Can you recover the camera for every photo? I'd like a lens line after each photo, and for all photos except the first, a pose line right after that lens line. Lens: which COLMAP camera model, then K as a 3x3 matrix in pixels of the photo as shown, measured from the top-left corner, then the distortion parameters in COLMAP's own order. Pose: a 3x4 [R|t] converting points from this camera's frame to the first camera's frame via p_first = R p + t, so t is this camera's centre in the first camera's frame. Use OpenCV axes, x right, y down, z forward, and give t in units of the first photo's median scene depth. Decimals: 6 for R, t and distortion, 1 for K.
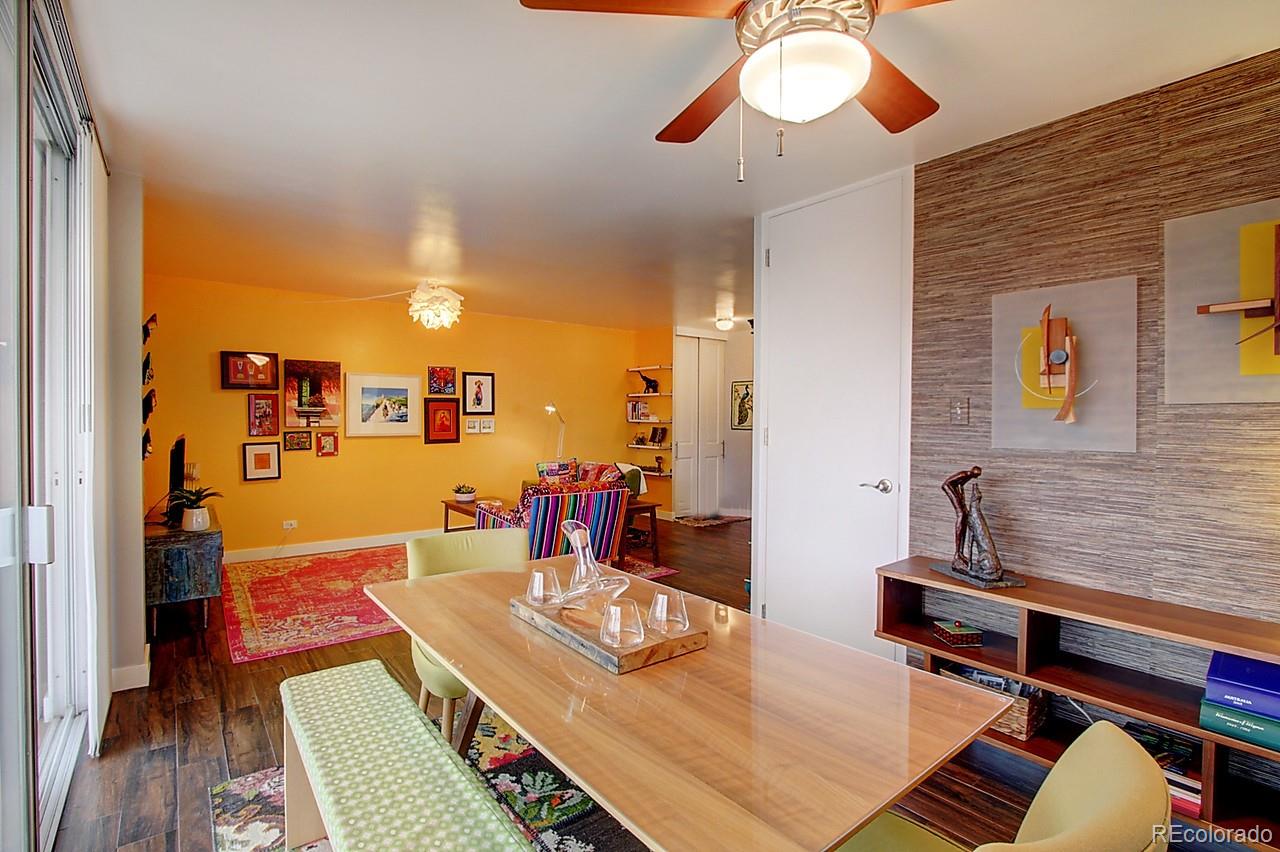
lens RADIAL K [[606.8, 0, 650.3], [0, 606.8, 423.4], [0, 0, 1]] dist [-0.022220, 0.004484]
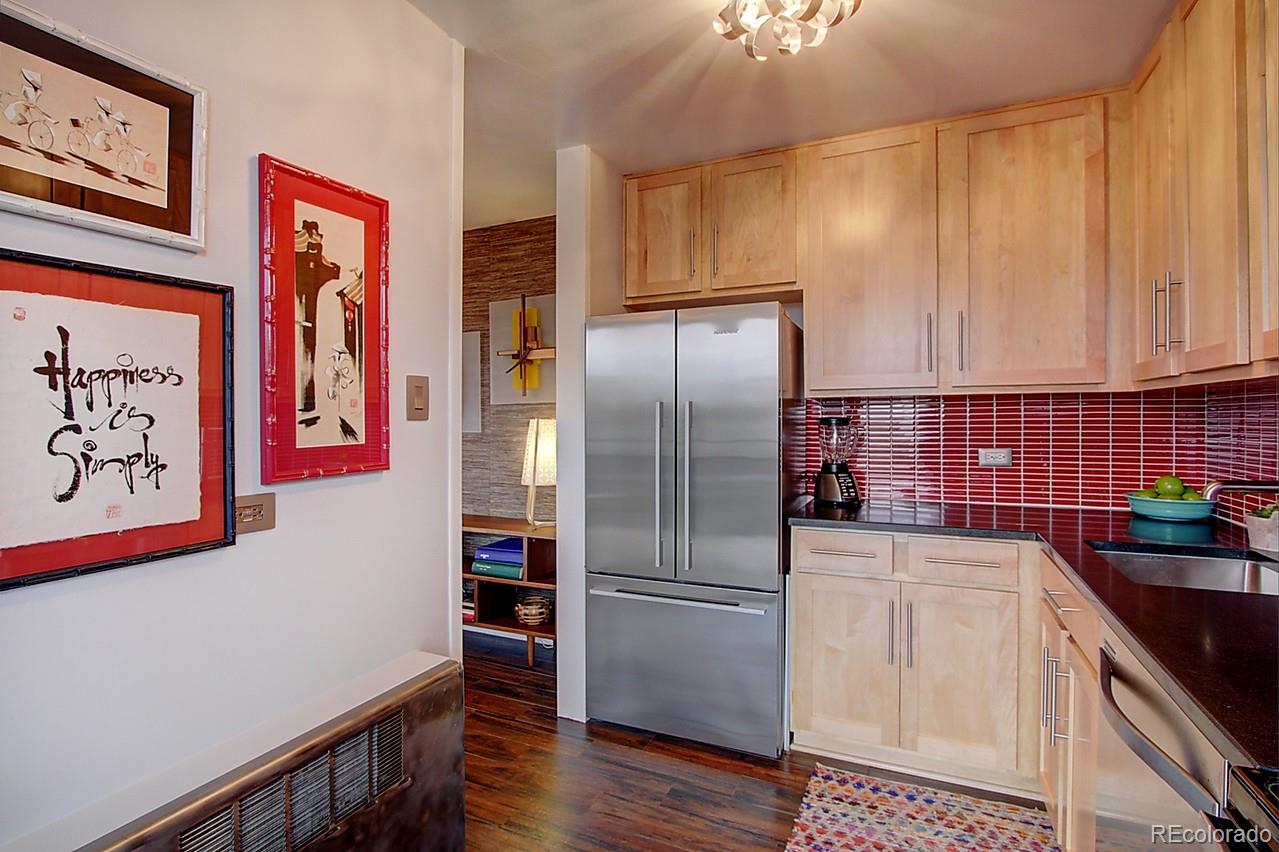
lens RADIAL K [[606.3, 0, 633.6], [0, 606.3, 417.1], [0, 0, 1]] dist [-0.022220, 0.004484]
pose [[0.902000, -0.015053, 0.431473, 0.168724], [0.022727, 0.999662, -0.012636, 0.013138], [-0.431137, 0.021204, 0.902037, -0.295408]]
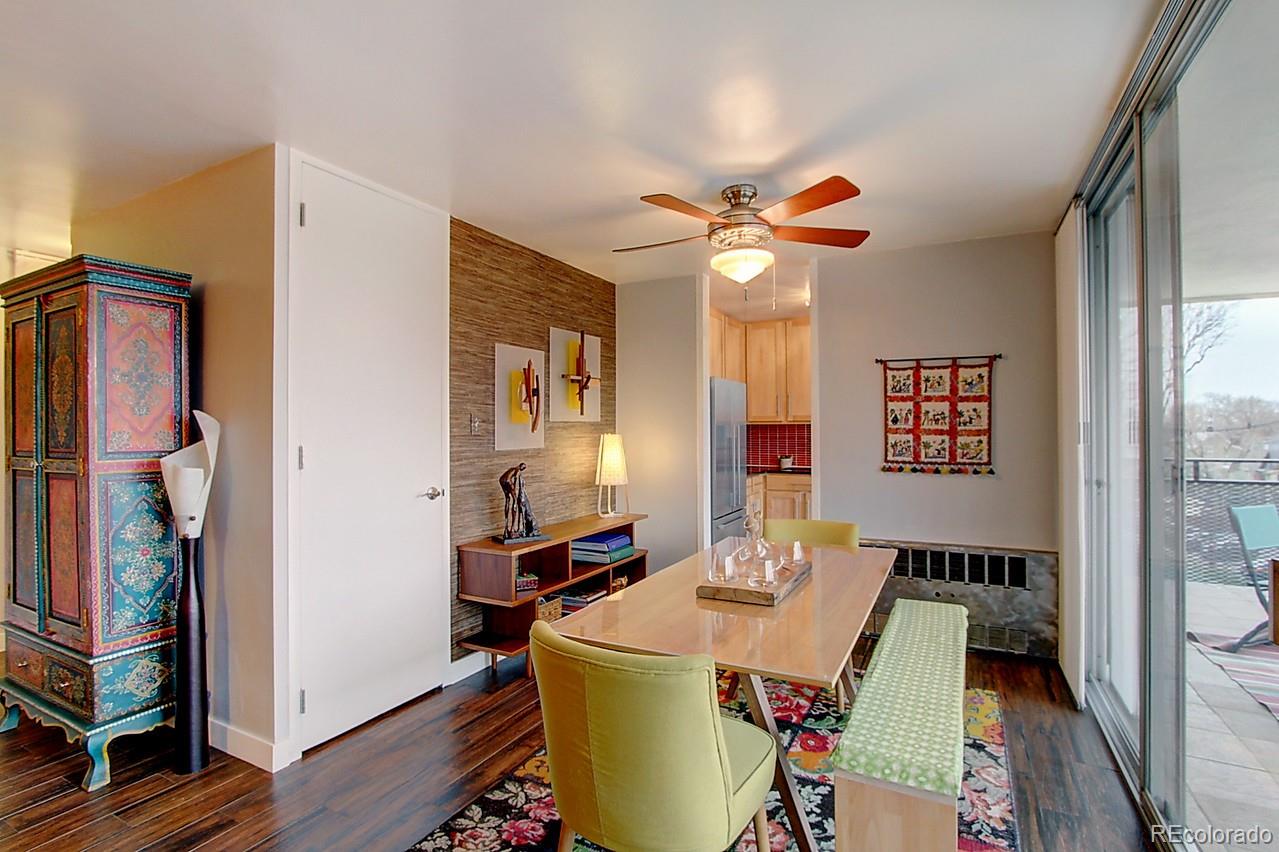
lens RADIAL K [[606.3, 0, 634.3], [0, 606.3, 425.4], [0, 0, 1]] dist [-0.022220, 0.004484]
pose [[-0.395096, -0.001036, 0.918639, -0.380406], [0.013129, 0.999891, 0.006775, -0.010534], [-0.918546, 0.014737, -0.395039, 0.553371]]
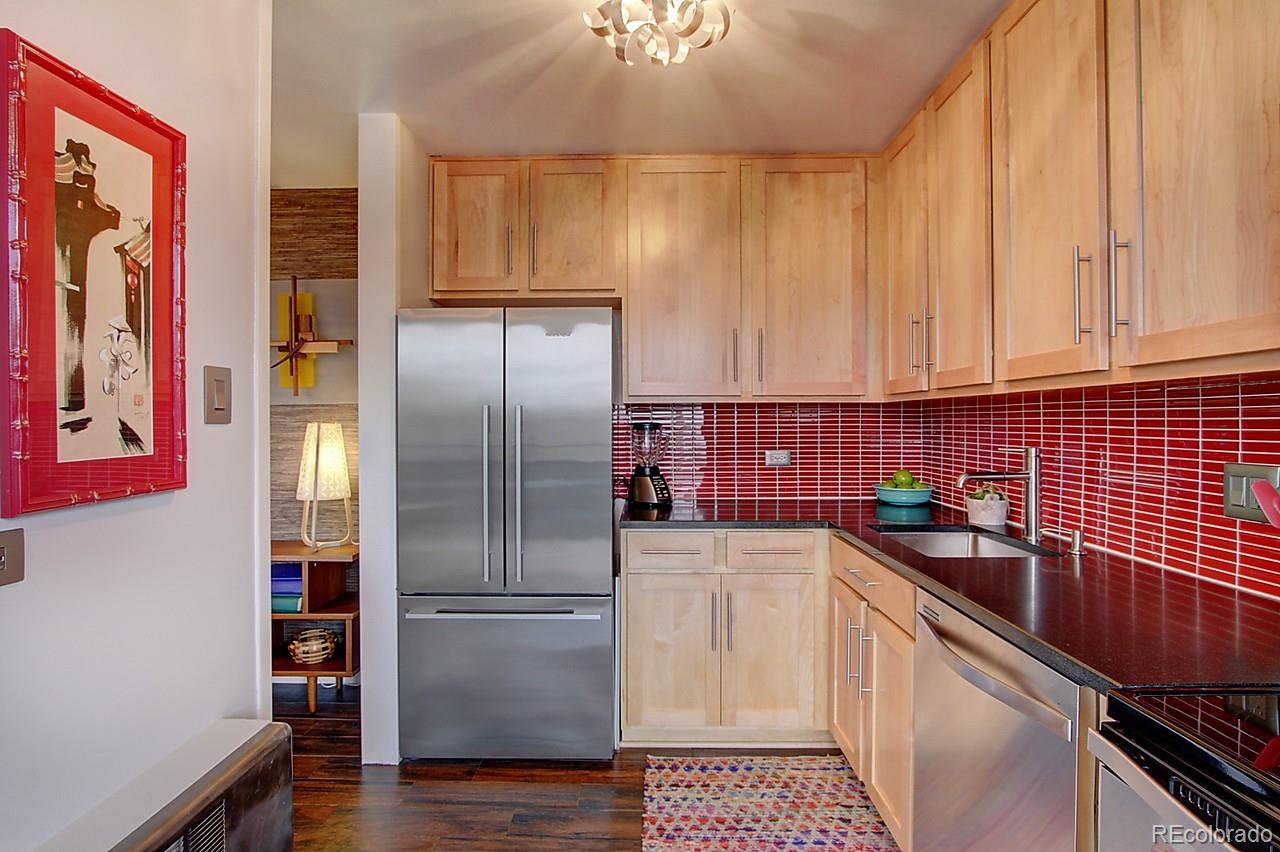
lens RADIAL K [[606.8, 0, 630.2], [0, 606.8, 424.6], [0, 0, 1]] dist [-0.022220, 0.004484]
pose [[0.654867, -0.014339, 0.755608, 0.129895], [0.021271, 0.999774, 0.000538, 0.012054], [-0.755445, 0.015720, 0.655023, -0.250900]]
